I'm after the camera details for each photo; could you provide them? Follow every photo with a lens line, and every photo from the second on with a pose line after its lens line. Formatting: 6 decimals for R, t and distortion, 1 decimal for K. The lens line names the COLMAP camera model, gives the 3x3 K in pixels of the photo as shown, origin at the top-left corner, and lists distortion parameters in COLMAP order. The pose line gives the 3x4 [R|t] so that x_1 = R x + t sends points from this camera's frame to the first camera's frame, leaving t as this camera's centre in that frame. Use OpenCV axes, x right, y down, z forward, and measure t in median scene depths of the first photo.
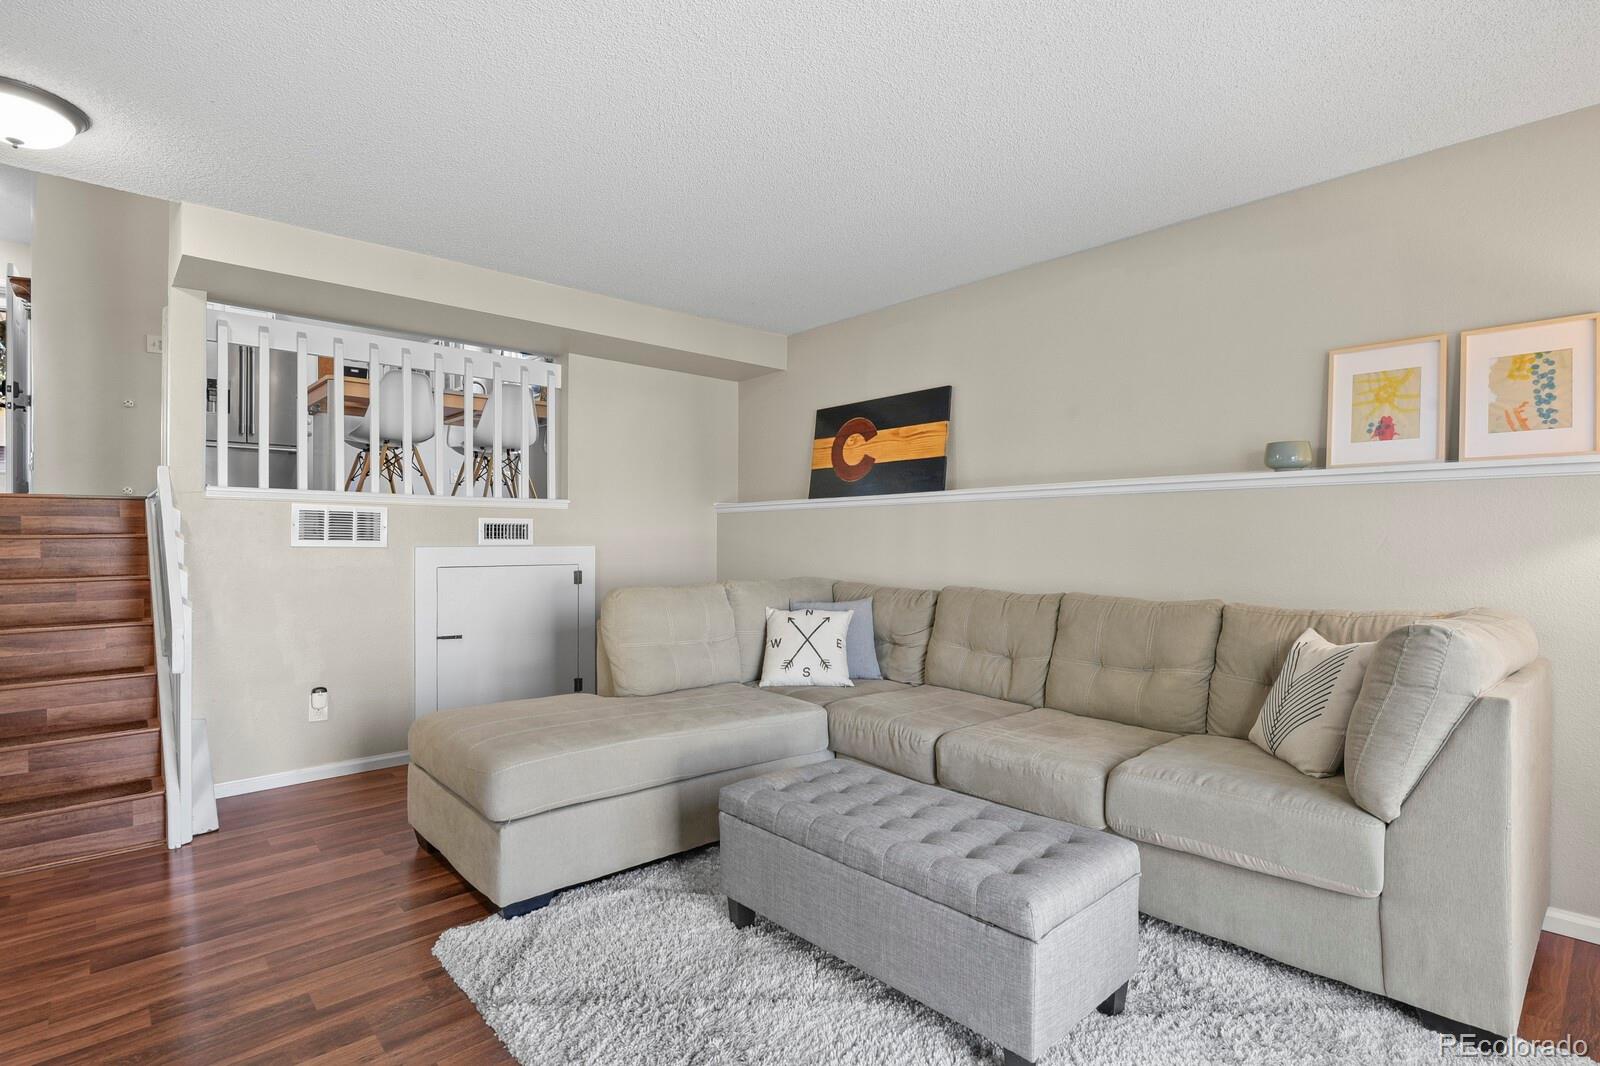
lens RADIAL K [[775.6, 0, 811.6], [0, 775.6, 538.2], [0, 0, 1]] dist [-0.005652, -0.003833]
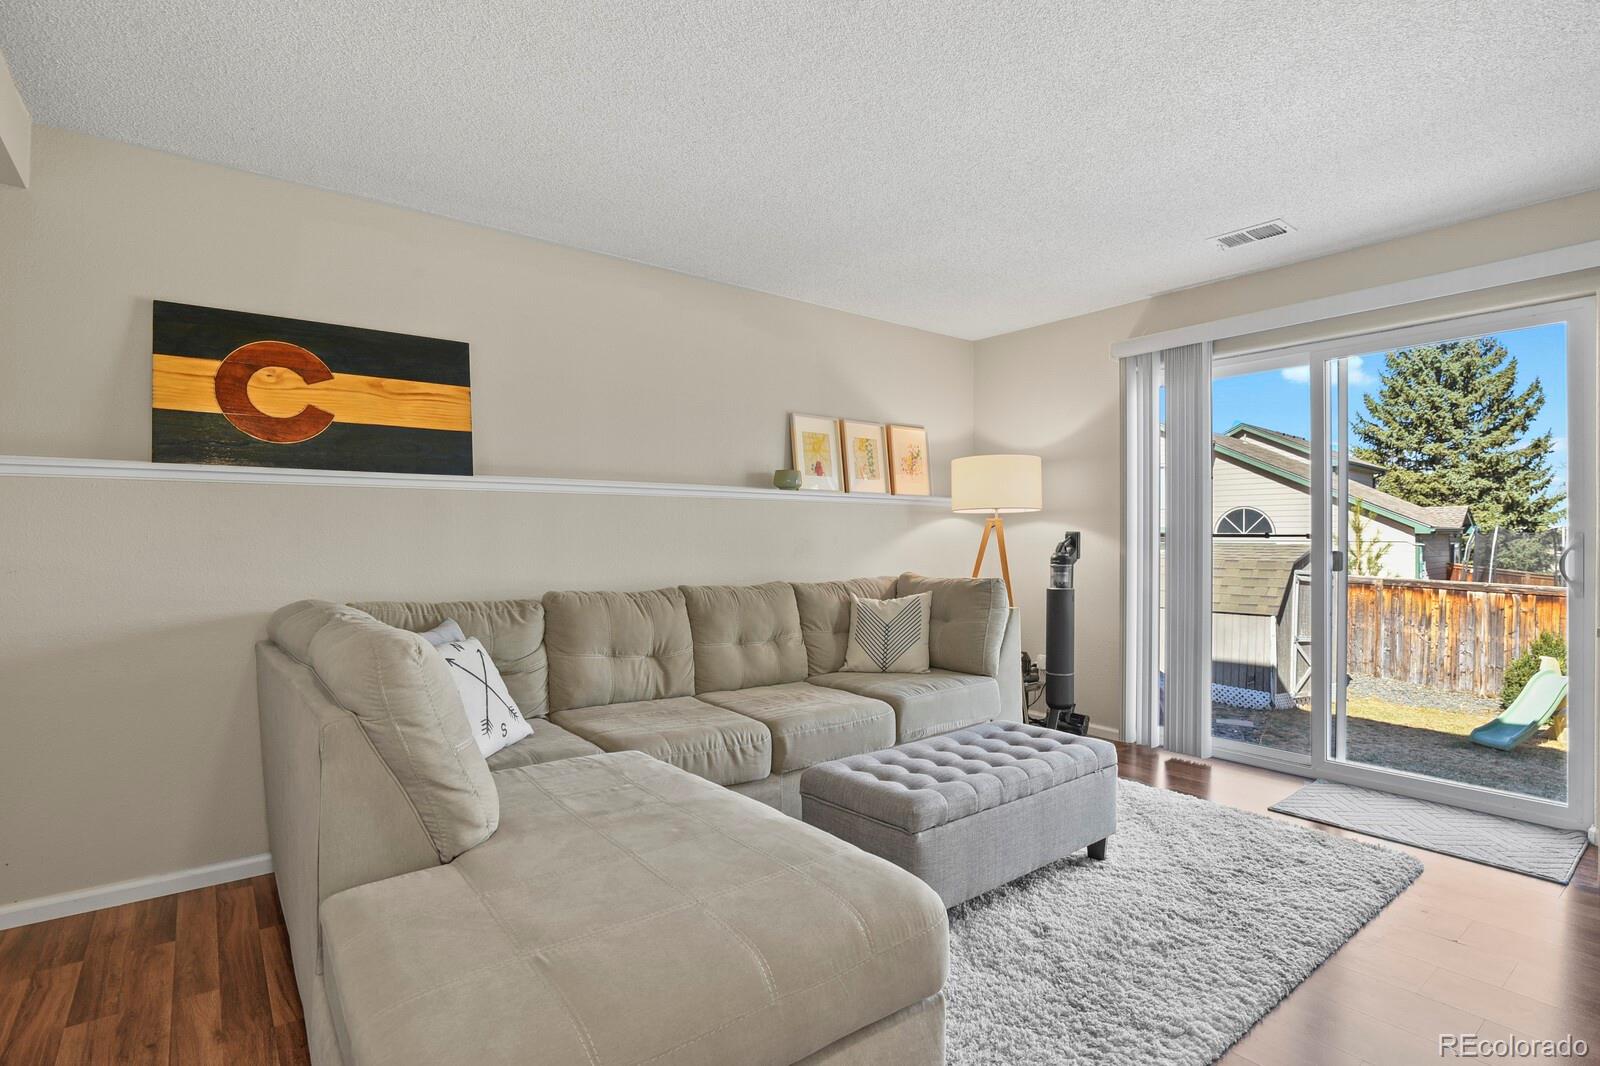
lens RADIAL K [[775.6, 0, 801.8], [0, 775.6, 542.3], [0, 0, 1]] dist [-0.005652, -0.003833]
pose [[0.089665, -0.004817, 0.995960, -0.584100], [0.000001, 0.999988, 0.004837, 0.002812], [-0.995972, -0.000433, 0.089664, 0.593189]]
